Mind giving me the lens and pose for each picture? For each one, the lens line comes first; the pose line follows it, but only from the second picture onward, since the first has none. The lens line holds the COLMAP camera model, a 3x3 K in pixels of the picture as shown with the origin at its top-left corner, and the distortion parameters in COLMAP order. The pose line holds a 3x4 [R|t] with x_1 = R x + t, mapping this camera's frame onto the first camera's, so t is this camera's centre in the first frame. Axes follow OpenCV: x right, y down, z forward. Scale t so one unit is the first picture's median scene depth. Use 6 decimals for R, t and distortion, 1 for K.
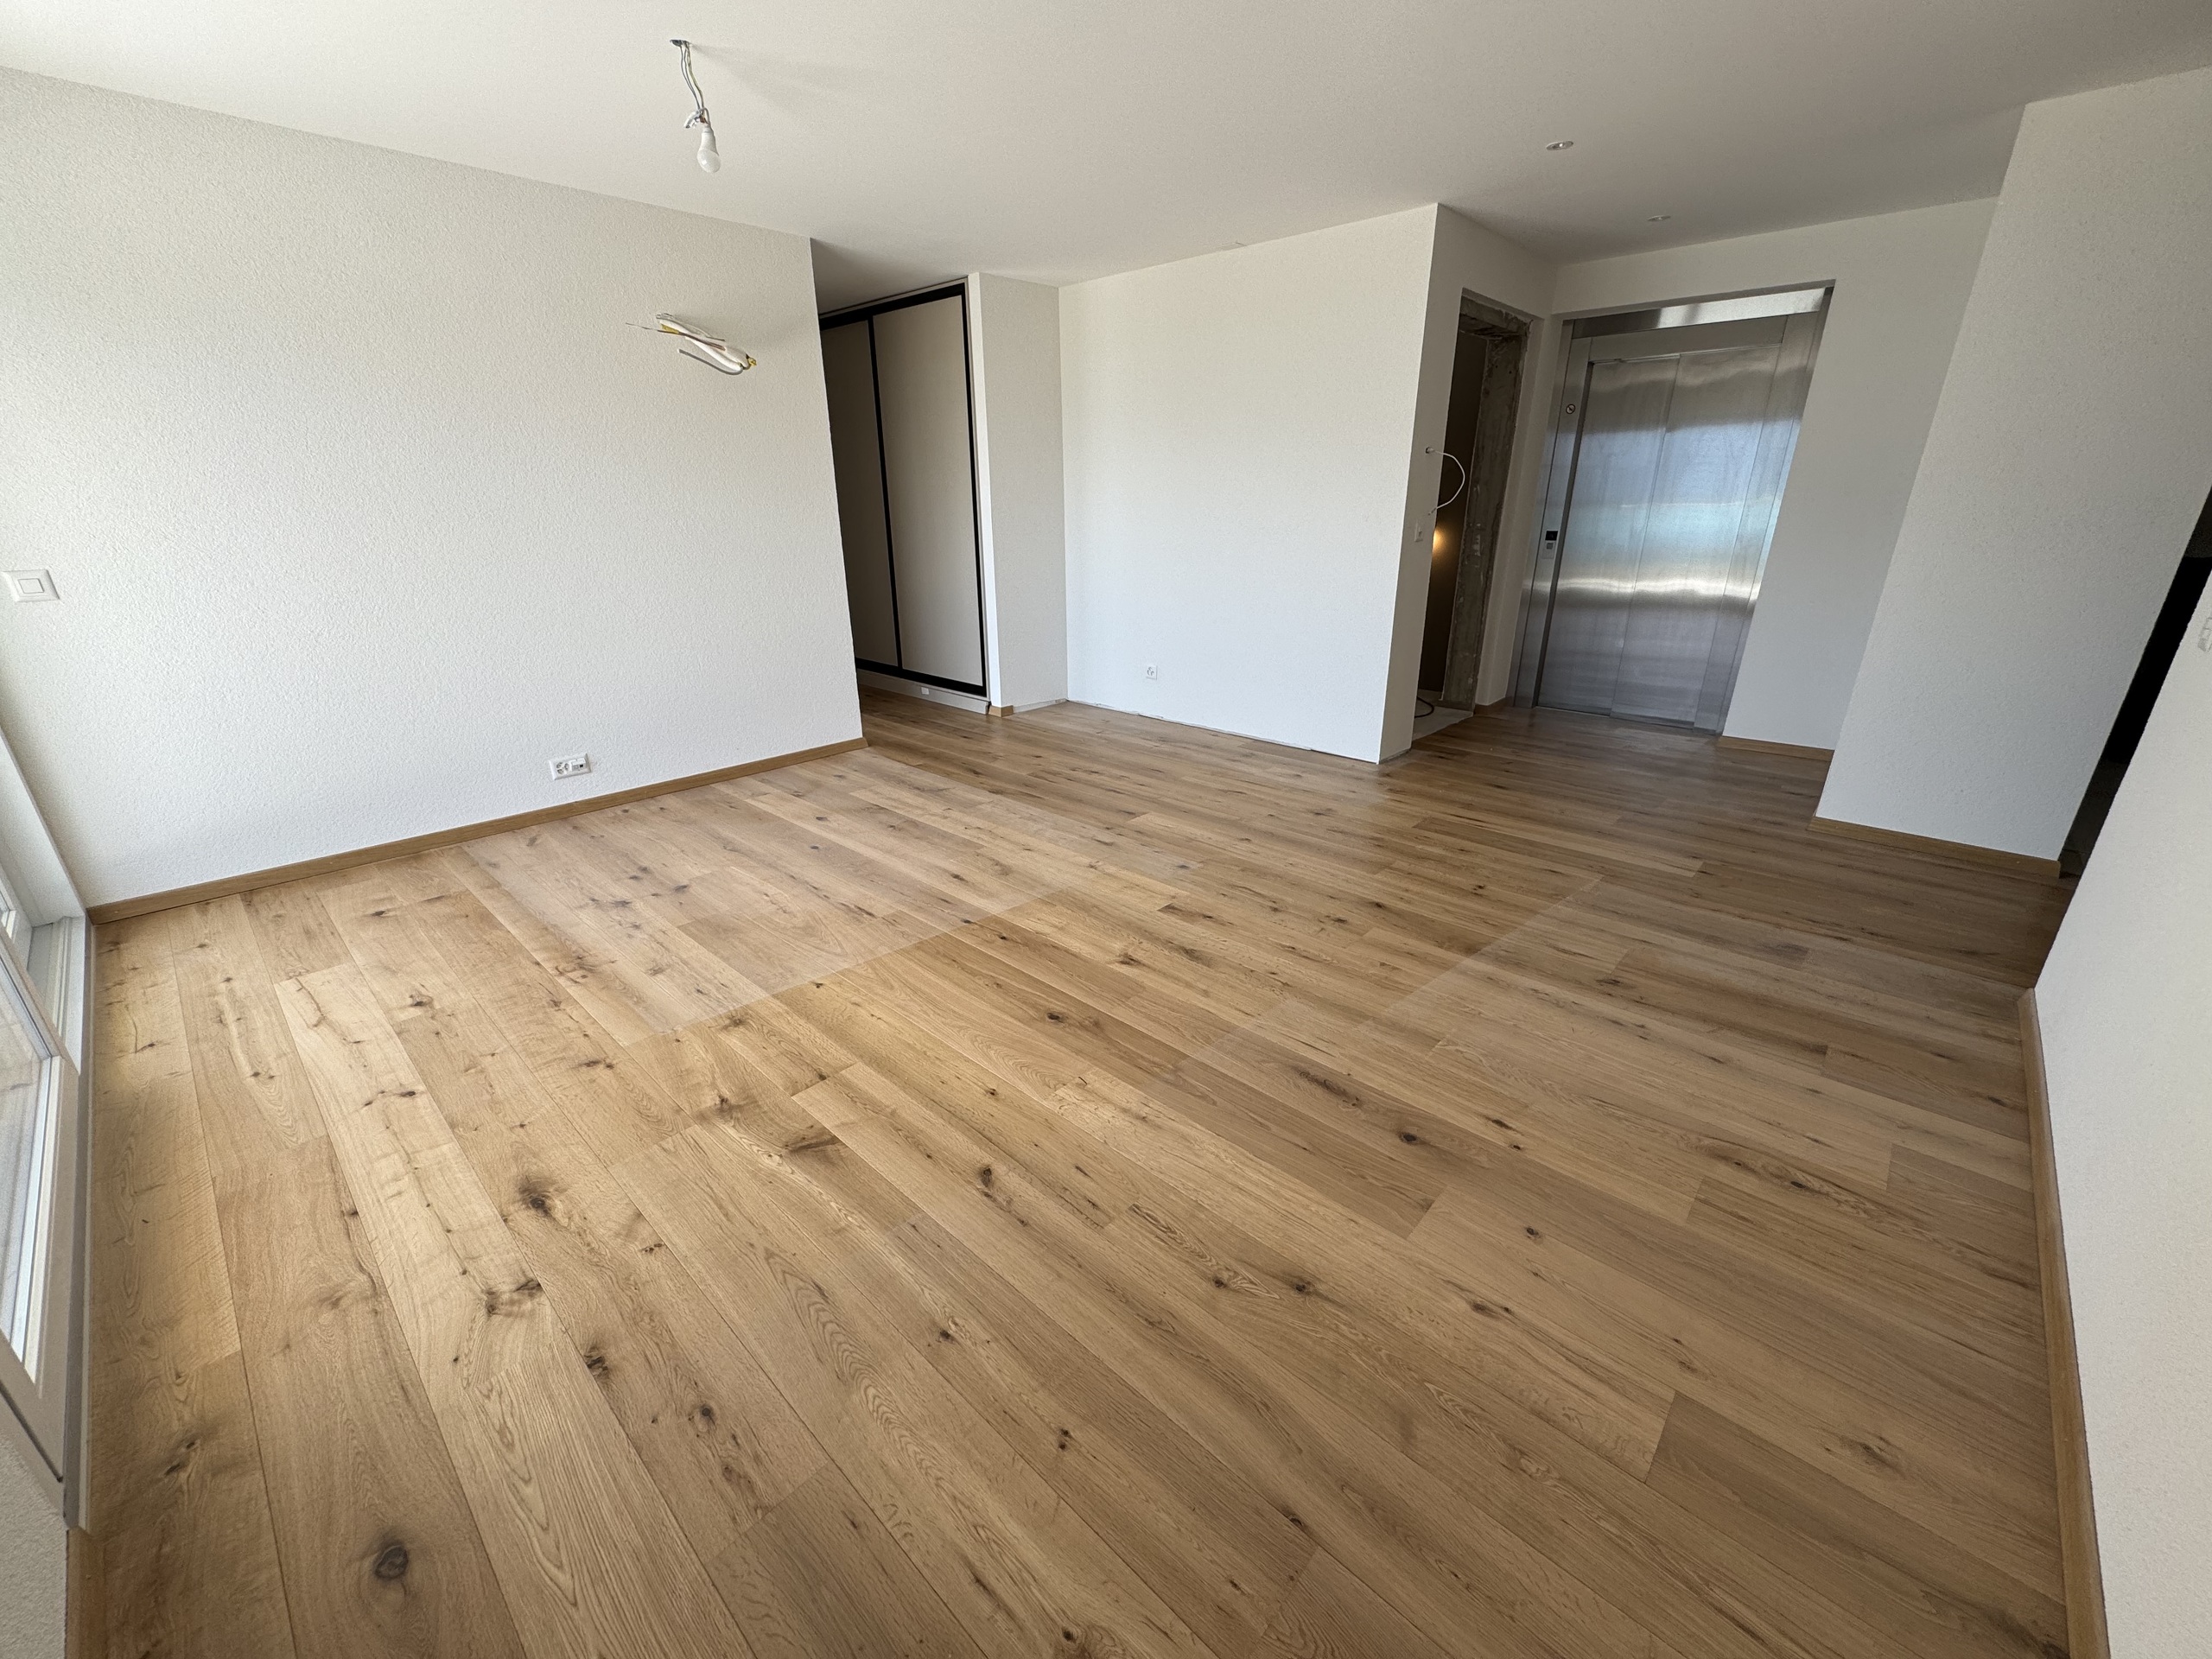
lens RADIAL K [[881.7, 0, 1099.1], [0, 881.7, 829.3], [0, 0, 1]] dist [-0.003031, -0.000438]
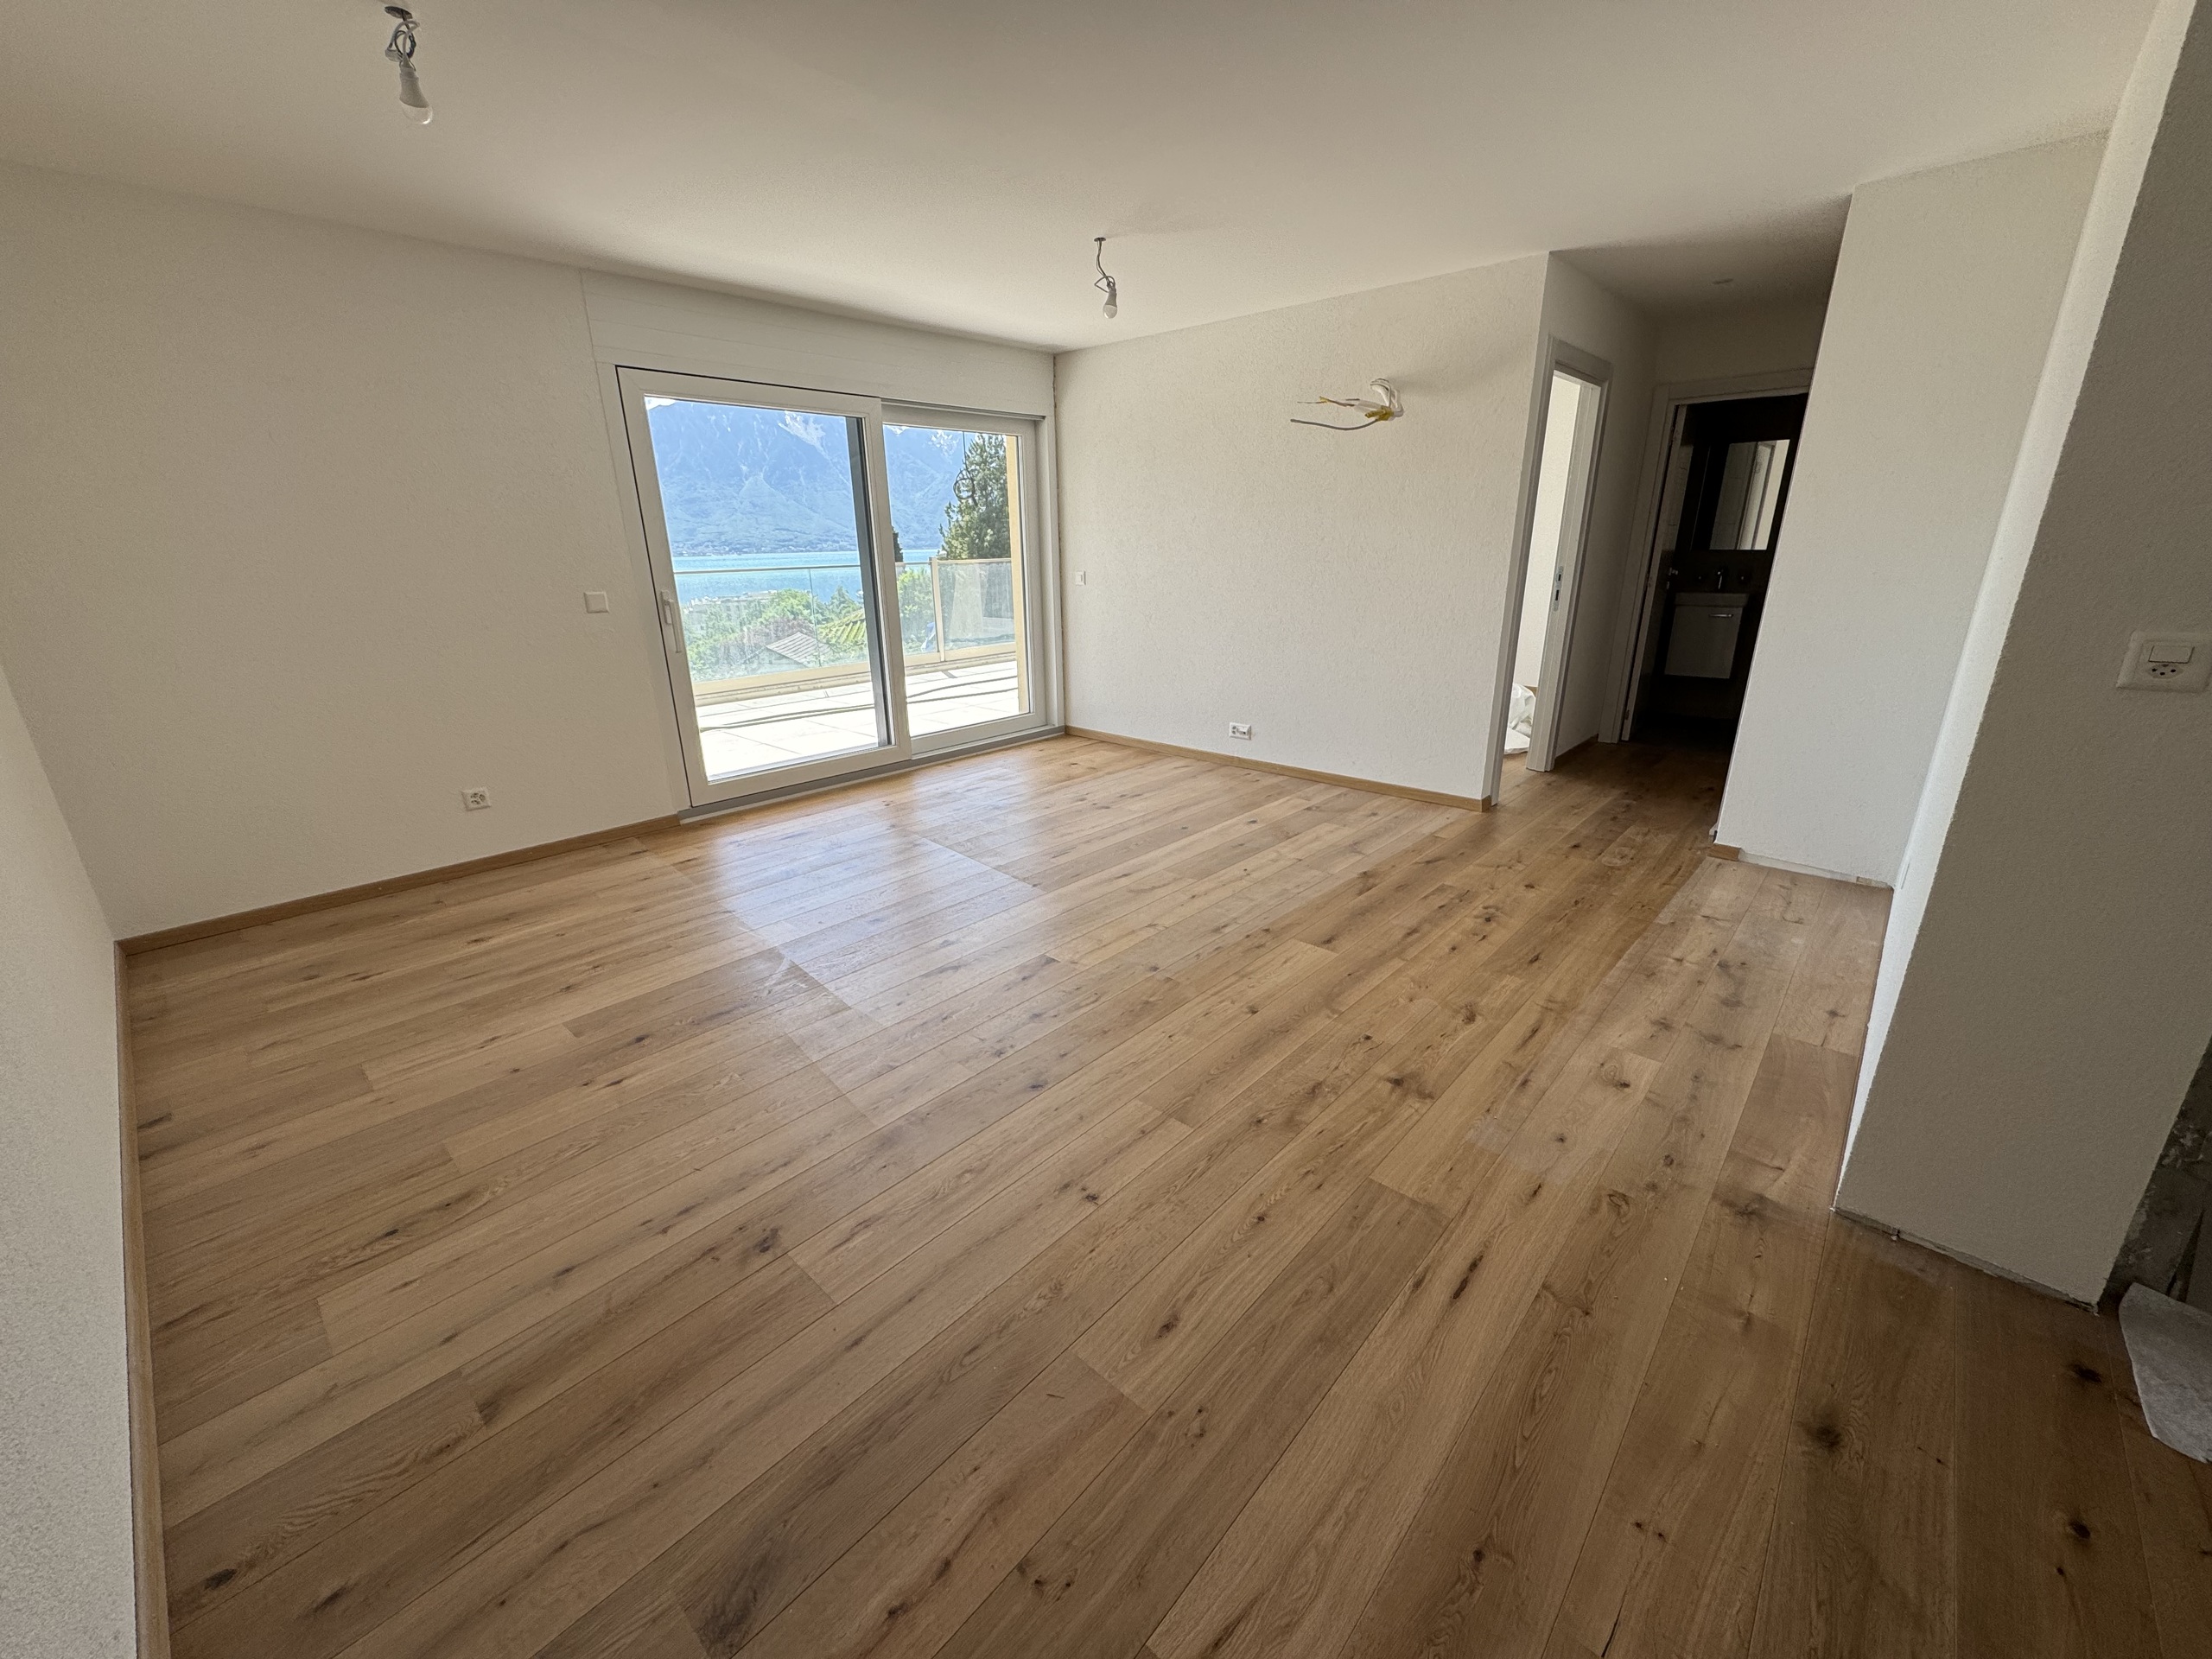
lens RADIAL K [[881.7, 0, 1108.3], [0, 881.7, 829.5], [0, 0, 1]] dist [-0.003031, -0.000438]
pose [[0.011186, 0.322230, -0.946595, 0.746732], [-0.341324, 0.891027, 0.299281, -0.276540], [0.939879, 0.319748, 0.119951, 0.696907]]
